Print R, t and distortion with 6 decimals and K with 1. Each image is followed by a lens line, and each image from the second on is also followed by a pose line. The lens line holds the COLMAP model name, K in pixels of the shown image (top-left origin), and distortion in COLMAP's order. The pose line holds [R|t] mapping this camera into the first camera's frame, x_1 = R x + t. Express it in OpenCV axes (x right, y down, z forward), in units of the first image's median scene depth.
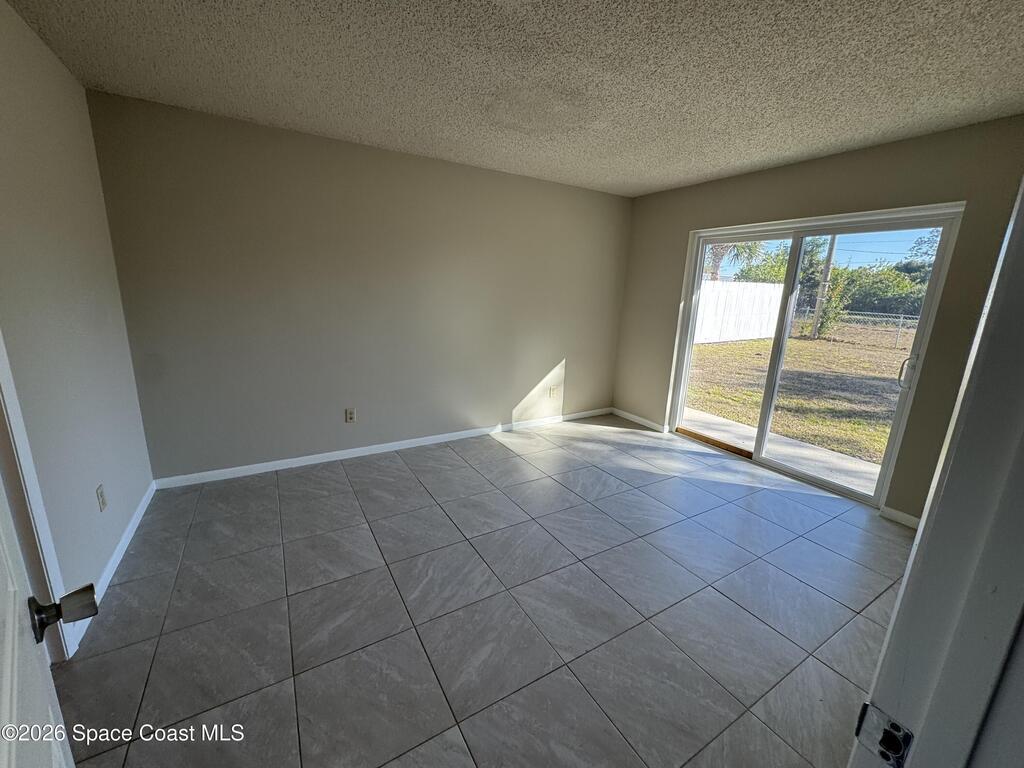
lens RADIAL K [[406.9, 0, 511.7], [0, 406.9, 382.2], [0, 0, 1]] dist [0.000707, 0.000165]
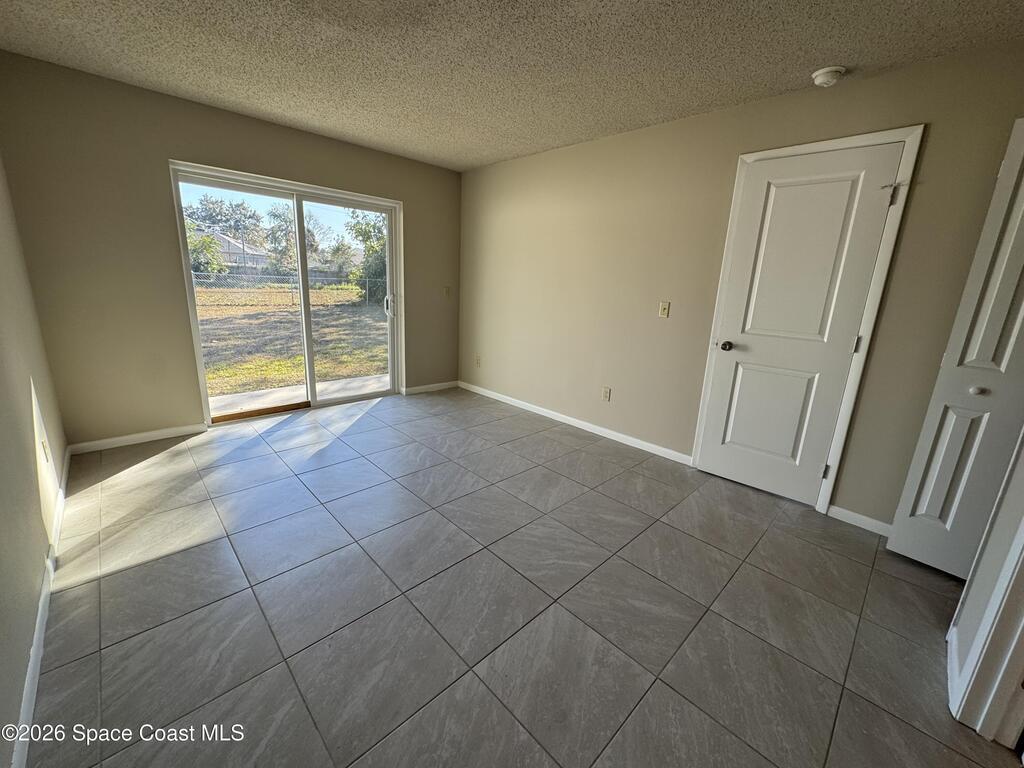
lens RADIAL K [[410.0, 0, 512.2], [0, 410.0, 381.4], [0, 0, 1]] dist [-0.000612, 0.000034]
pose [[-0.229342, -0.281590, 0.931724, -0.788358], [0.167439, 0.931555, 0.322754, -0.201834], [-0.958836, 0.230028, -0.166496, 0.954347]]
